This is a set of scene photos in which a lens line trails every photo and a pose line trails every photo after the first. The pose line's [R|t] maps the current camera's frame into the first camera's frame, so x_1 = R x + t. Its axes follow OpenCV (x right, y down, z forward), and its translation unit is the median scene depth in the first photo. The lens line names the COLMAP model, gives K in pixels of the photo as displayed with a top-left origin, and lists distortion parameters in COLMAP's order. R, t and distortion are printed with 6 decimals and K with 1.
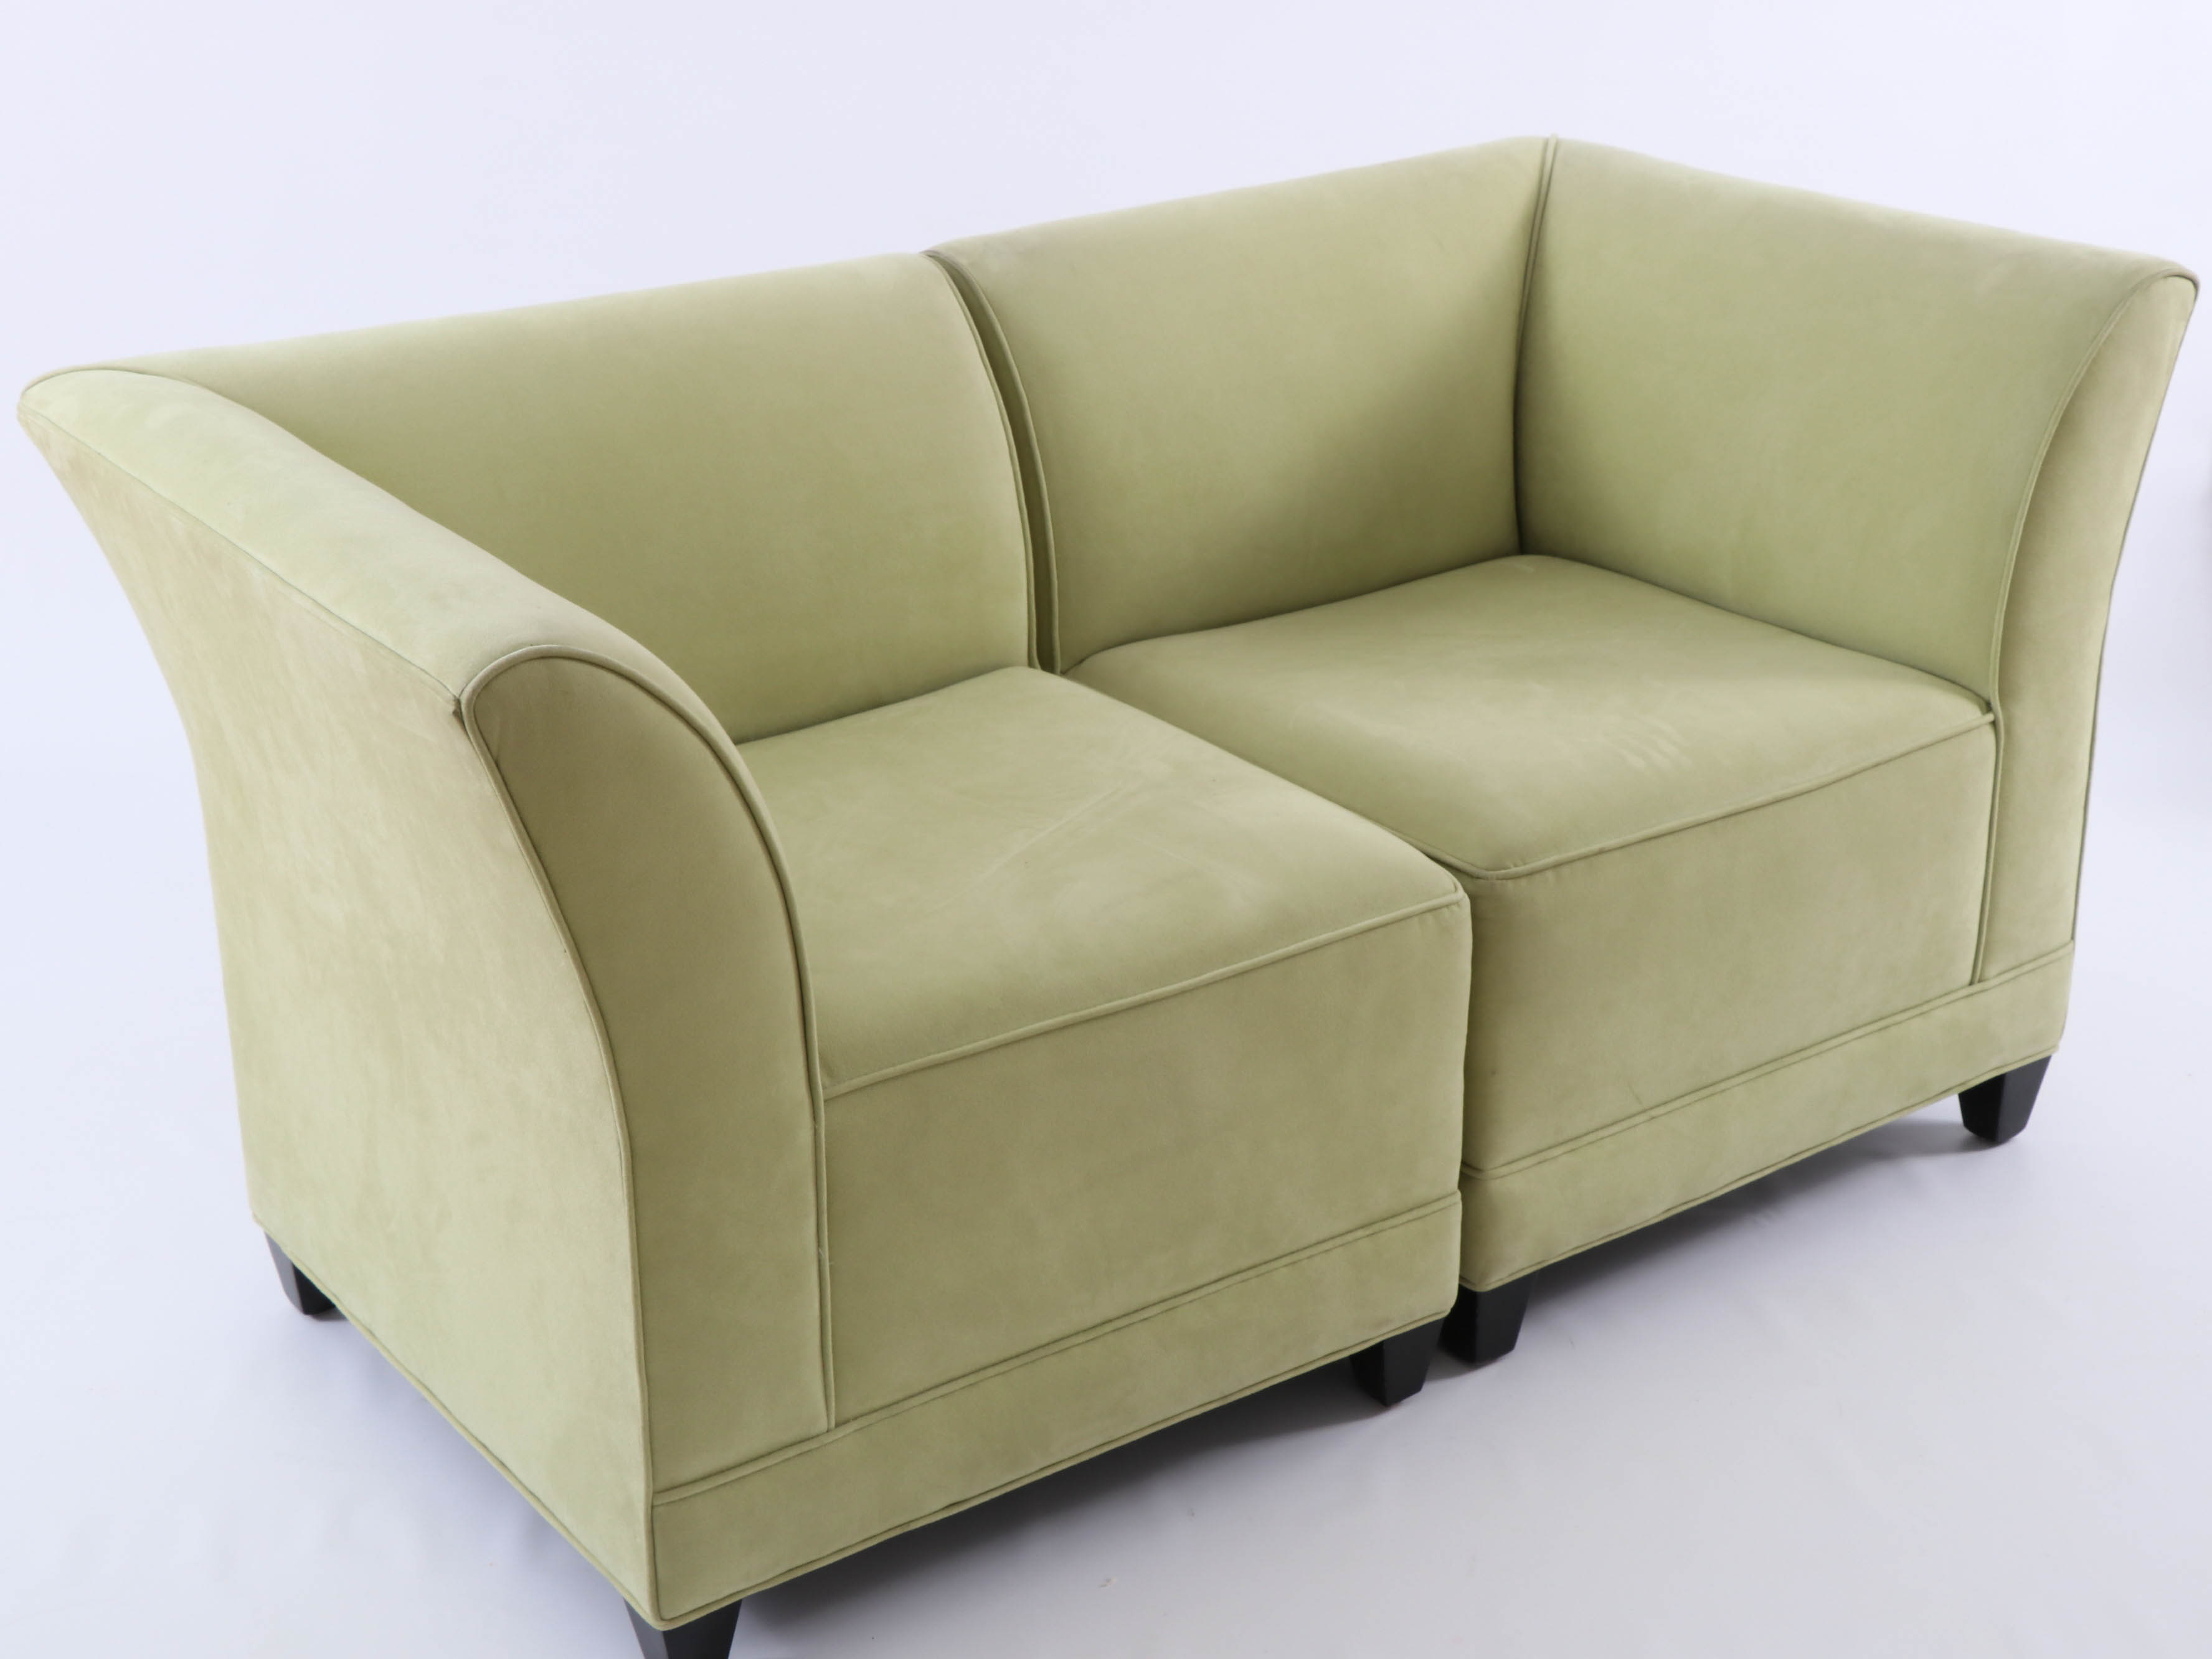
lens RADIAL K [[3573.2, 0, 1106.0], [0, 3573.2, 829.5], [0, 0, 1]] dist [0.106123, 0.005634]
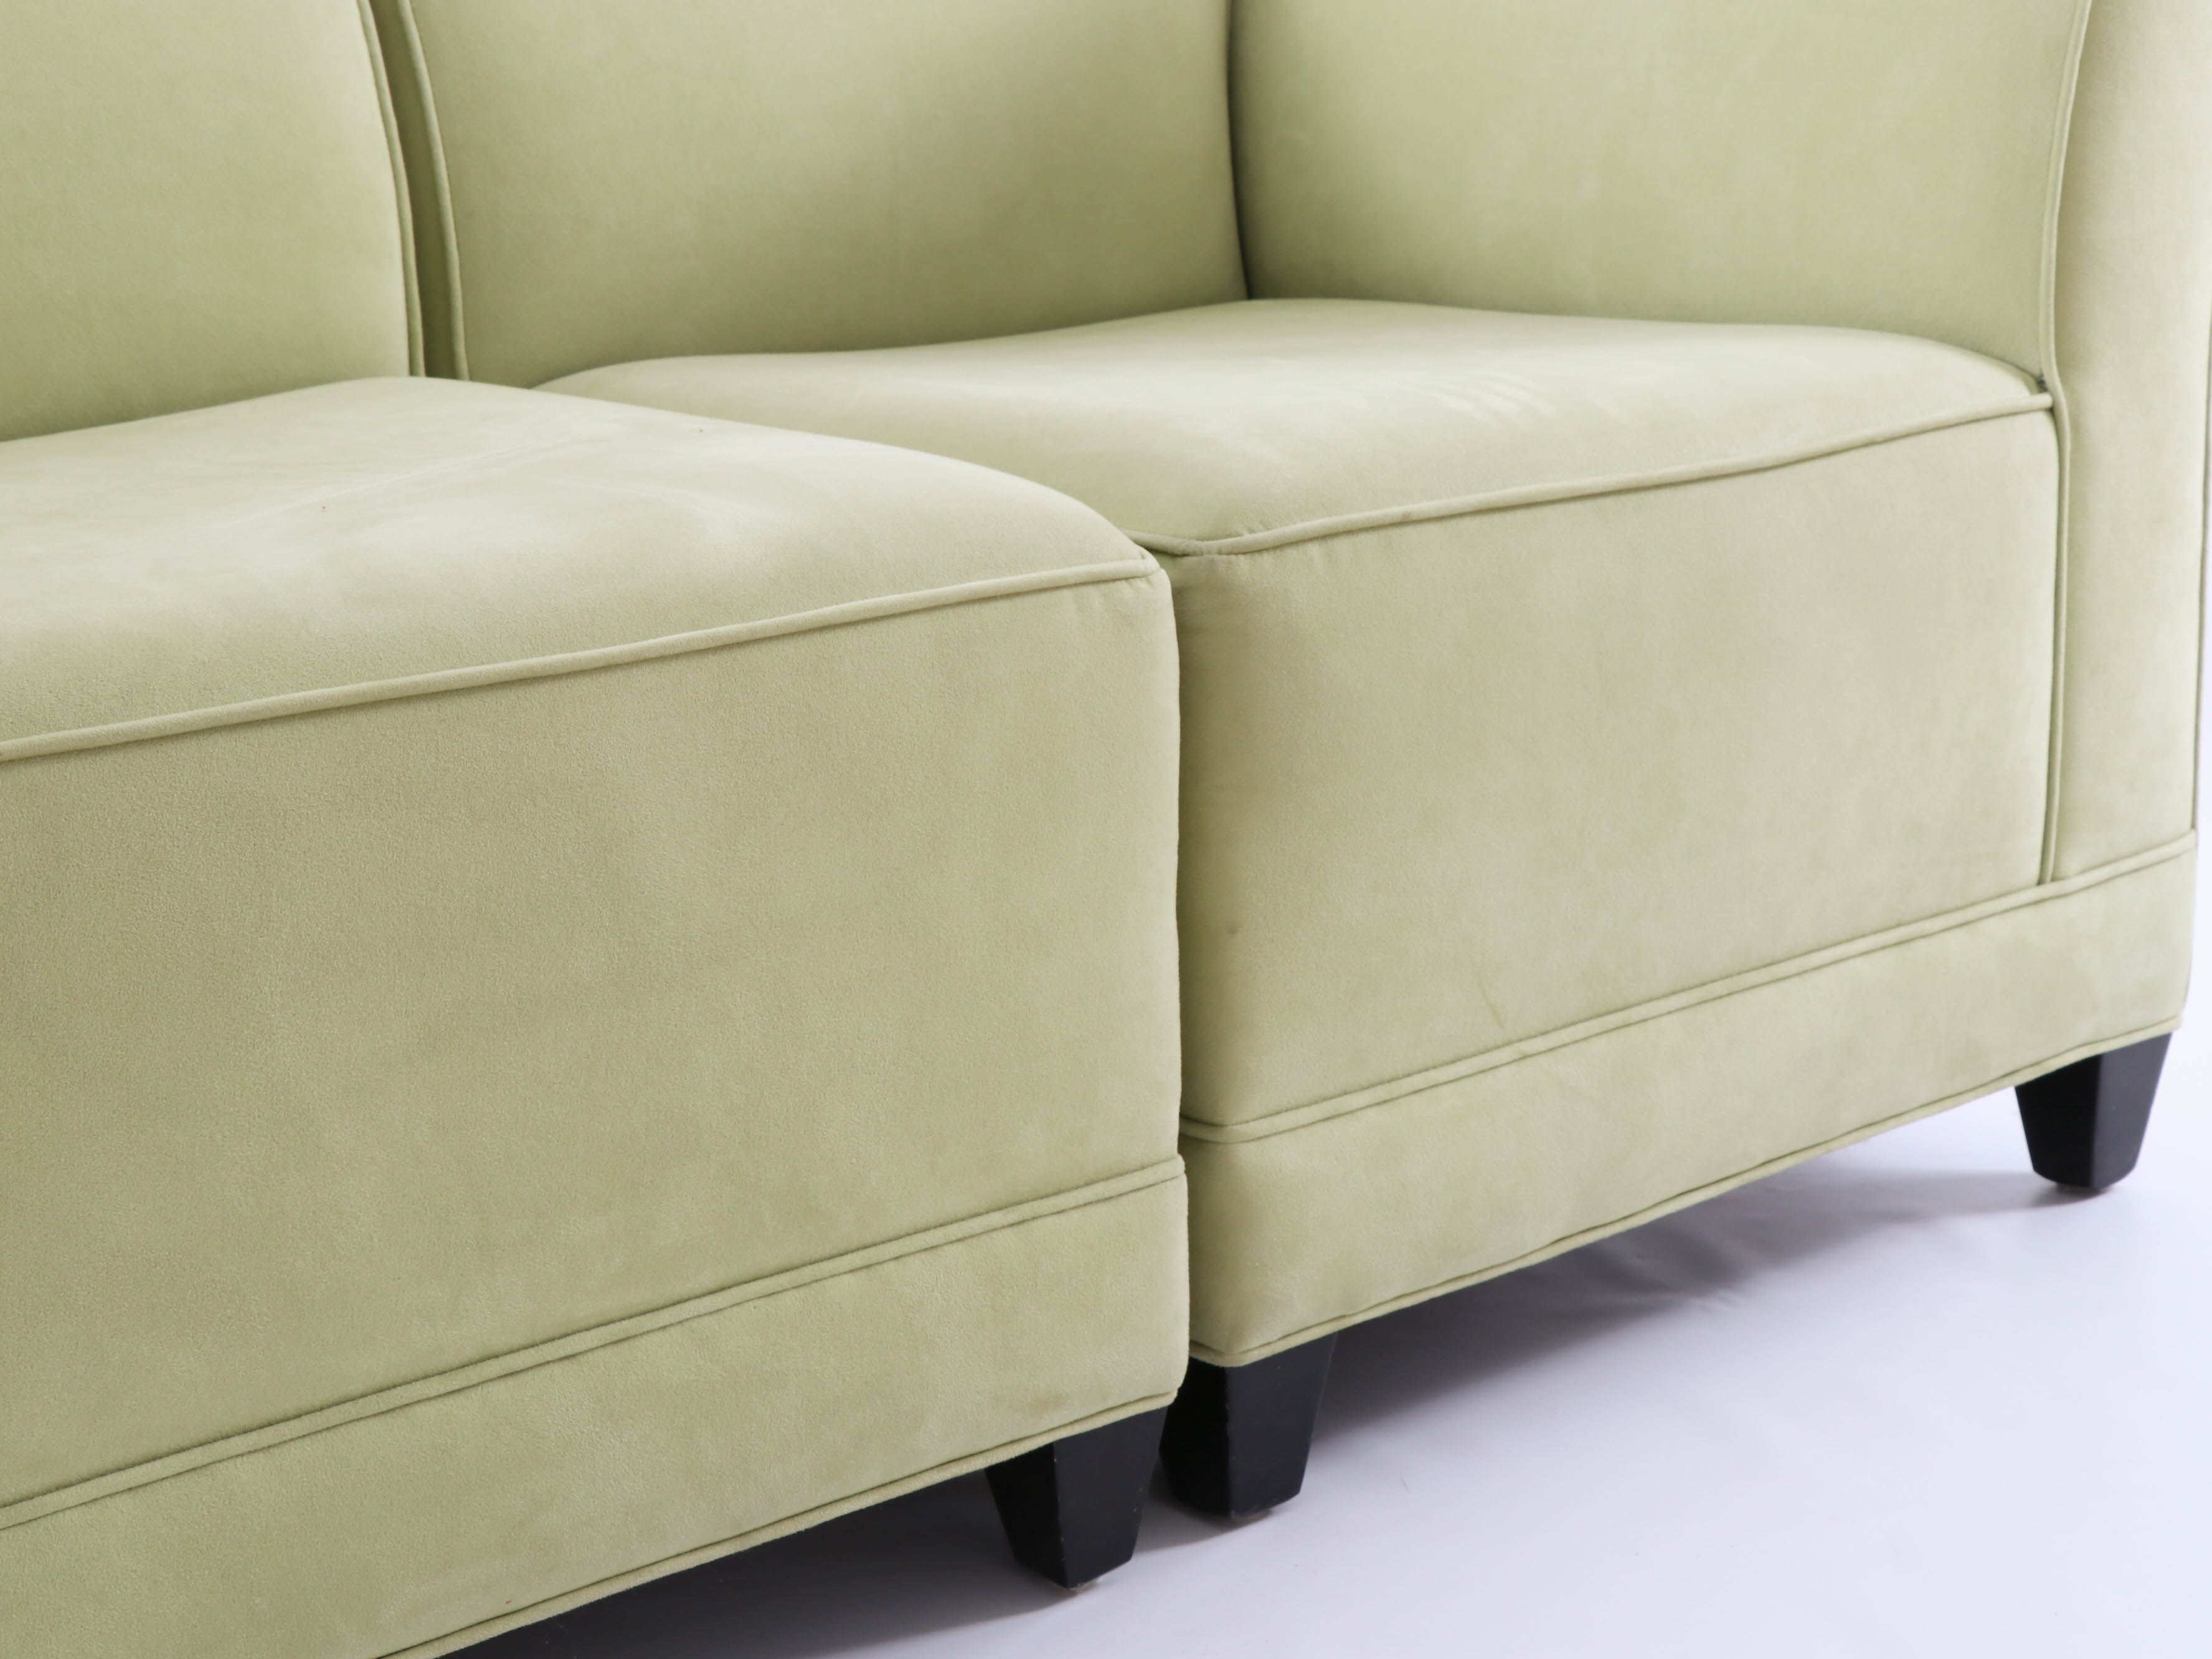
lens RADIAL K [[4124.7, 0, 1106.0], [0, 4124.7, 829.5], [0, 0, 1]] dist [0.073042, 0.329304]
pose [[0.996832, -0.035413, 0.071224, 0.043728], [0.046210, 0.986647, -0.156181, 0.144991], [-0.064742, 0.158978, 0.985157, 0.370497]]
